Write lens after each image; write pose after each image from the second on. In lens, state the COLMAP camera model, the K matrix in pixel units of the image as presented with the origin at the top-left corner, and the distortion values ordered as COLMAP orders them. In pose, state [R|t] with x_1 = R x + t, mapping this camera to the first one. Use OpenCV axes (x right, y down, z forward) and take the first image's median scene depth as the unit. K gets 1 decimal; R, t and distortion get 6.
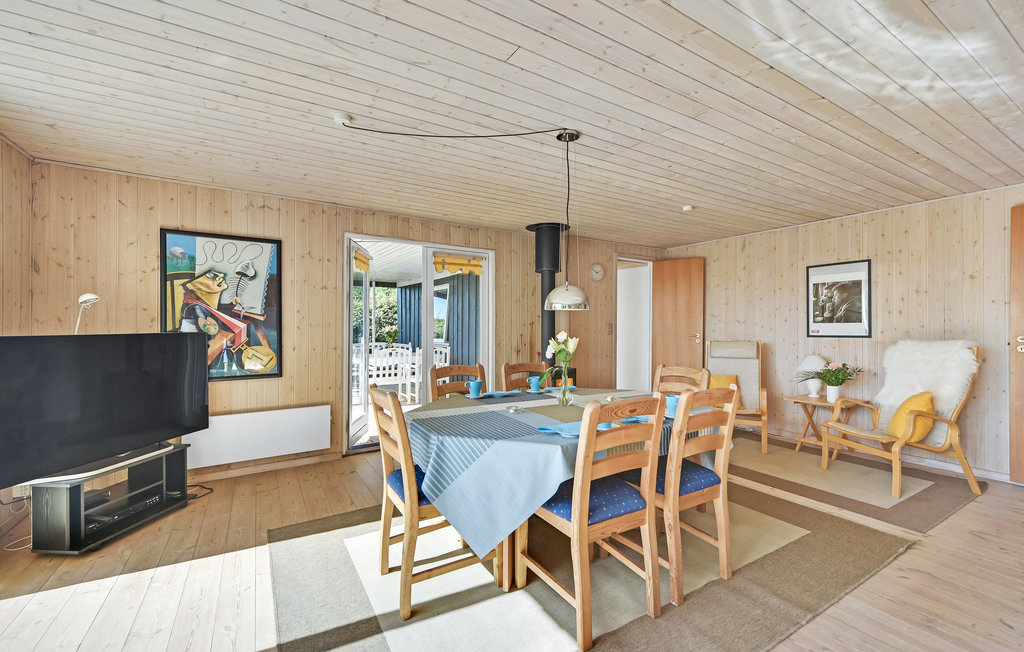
lens RADIAL K [[421.9, 0, 512.0], [0, 421.9, 326.0], [0, 0, 1]] dist [0.002265, 0.000315]
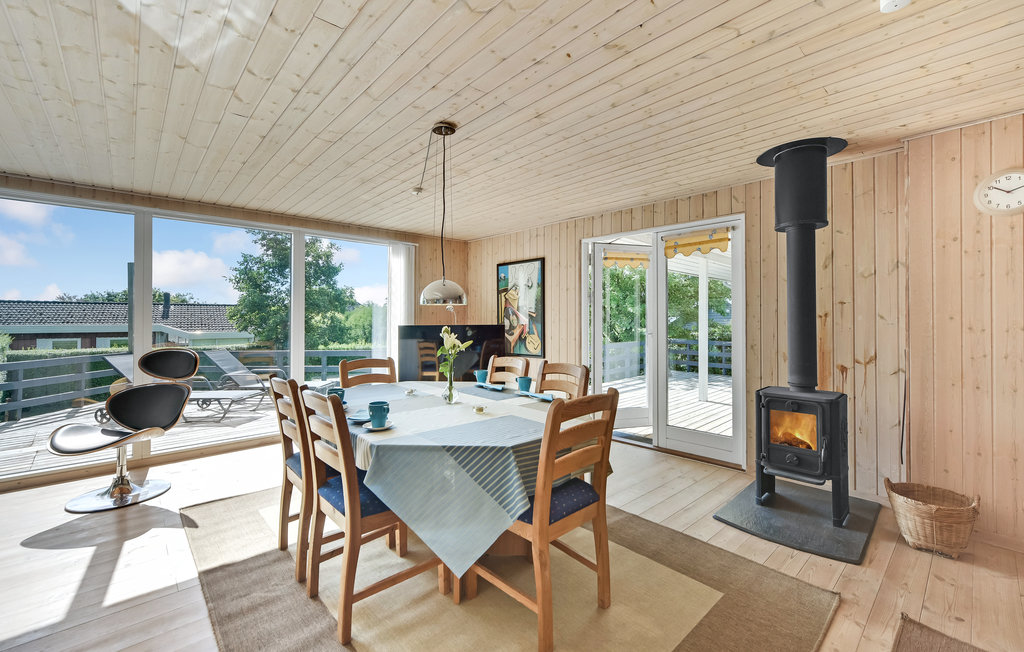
lens RADIAL K [[424.9, 0, 515.0], [0, 424.9, 317.5], [0, 0, 1]] dist [-0.000515, 0.000085]
pose [[0.189765, -0.007464, -0.981801, 0.685575], [0.003038, 0.999971, -0.007015, -0.001084], [0.981825, -0.001652, 0.189782, 0.581792]]
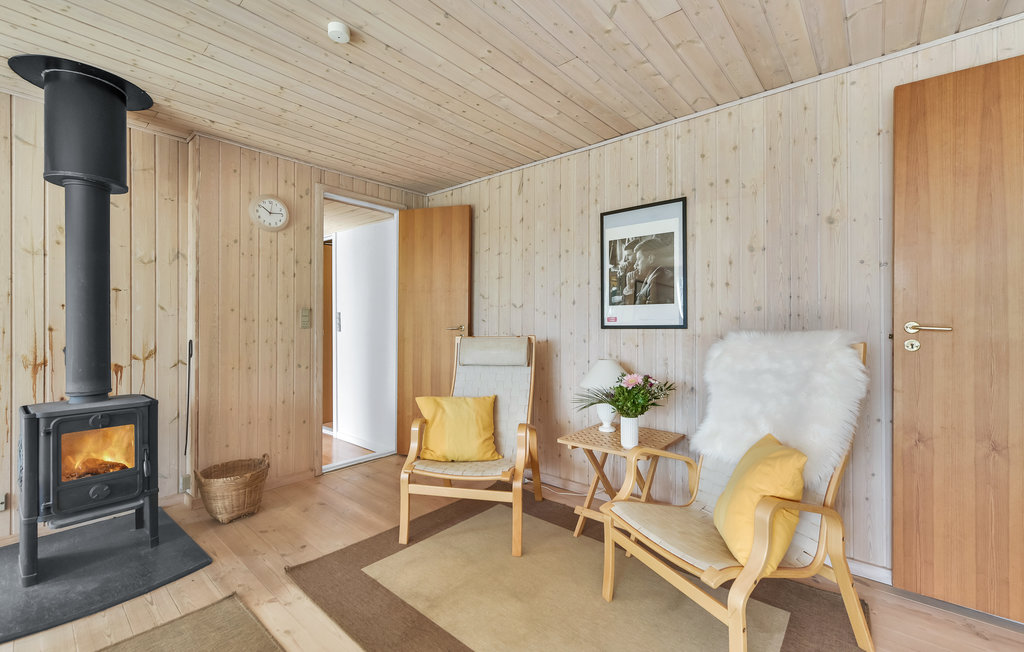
lens RADIAL K [[424.4, 0, 516.8], [0, 424.4, 324.3], [0, 0, 1]] dist [-0.000217, 0.000229]
pose [[0.948711, -0.004433, 0.316115, 0.432955], [0.002810, 0.999980, 0.005590, 0.017901], [-0.316133, -0.004415, 0.948705, 0.508315]]
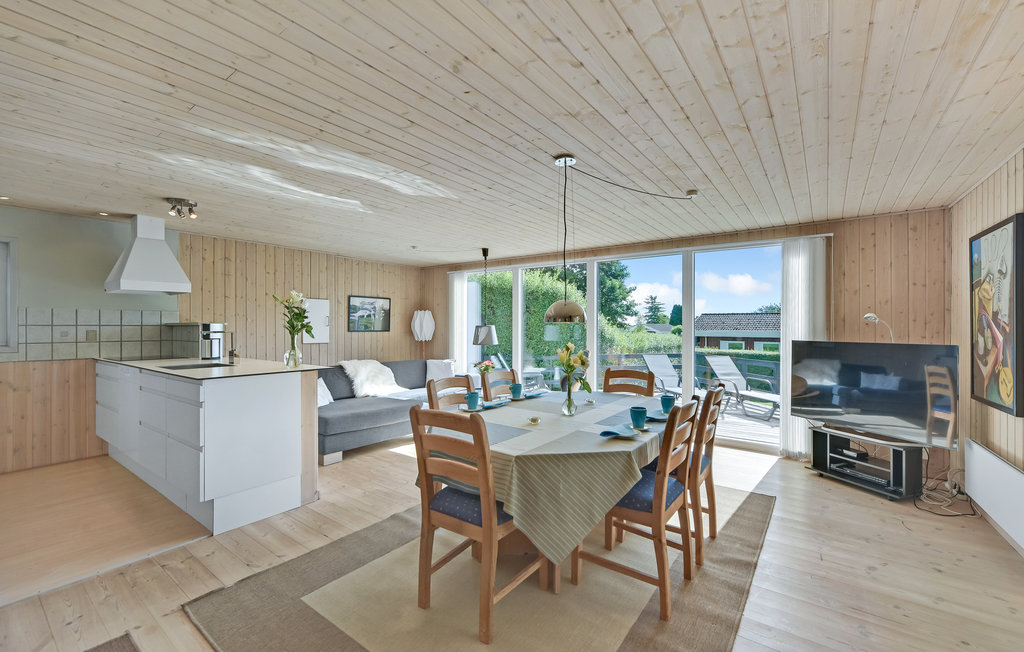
lens RADIAL K [[416.8, 0, 512.0], [0, 416.8, 326.0], [0, 0, 1]] dist [-0.011034, -0.000067]
pose [[-0.926668, -0.004840, -0.375850, 0.391722], [-0.004100, 0.999988, -0.002769, -0.016743], [0.375859, -0.001025, -0.926676, 1.157390]]
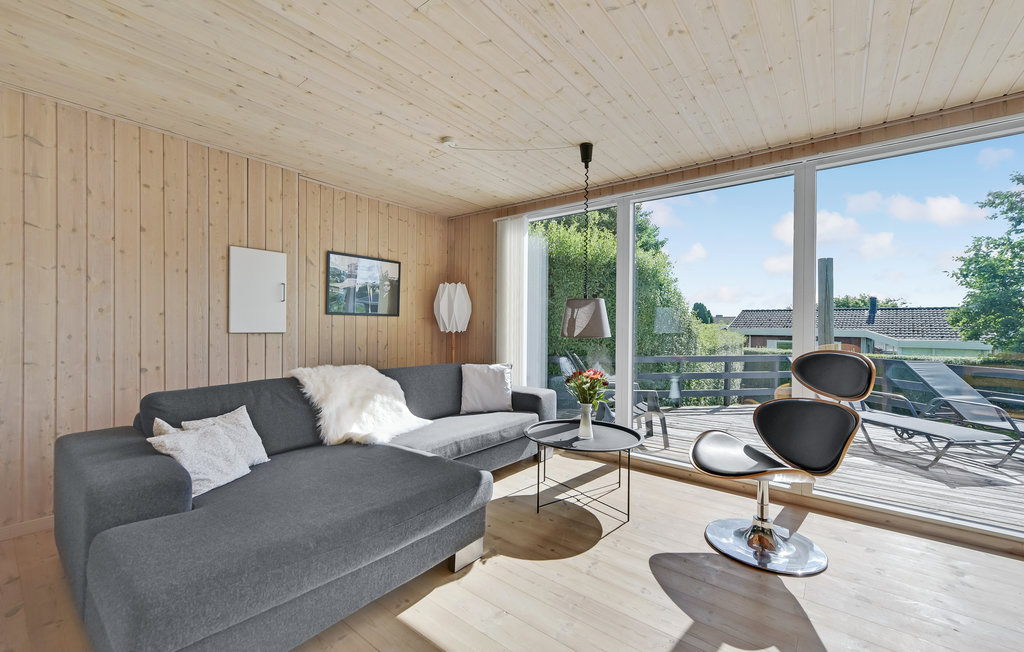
lens RADIAL K [[413.1, 0, 511.9], [0, 413.1, 323.0], [0, 0, 1]] dist [0.001767, 0.000110]
pose [[-0.938500, -0.010729, -0.345113, 0.303080], [-0.009635, 0.999942, -0.004886, 0.023037], [0.345145, -0.001260, -0.938549, 0.432580]]
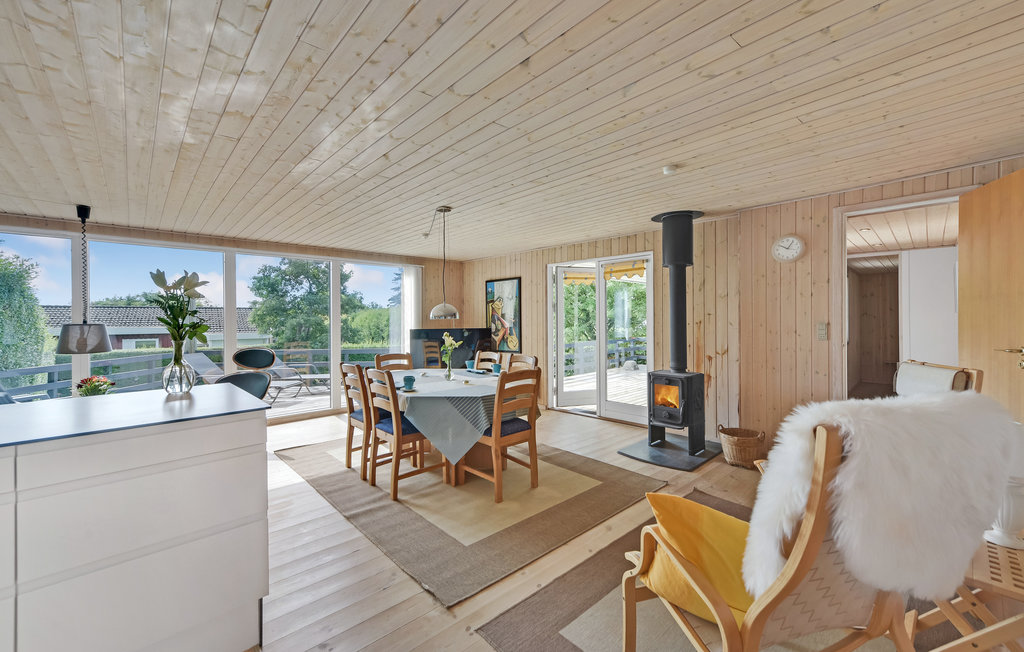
lens RADIAL K [[413.1, 0, 511.9], [0, 413.1, 323.0], [0, 0, 1]] dist [0.001767, 0.000110]
pose [[0.185707, 0.006029, -0.982587, 1.027633], [0.009649, 0.999922, 0.007959, -0.020319], [0.982558, -0.010959, 0.185635, 0.572838]]
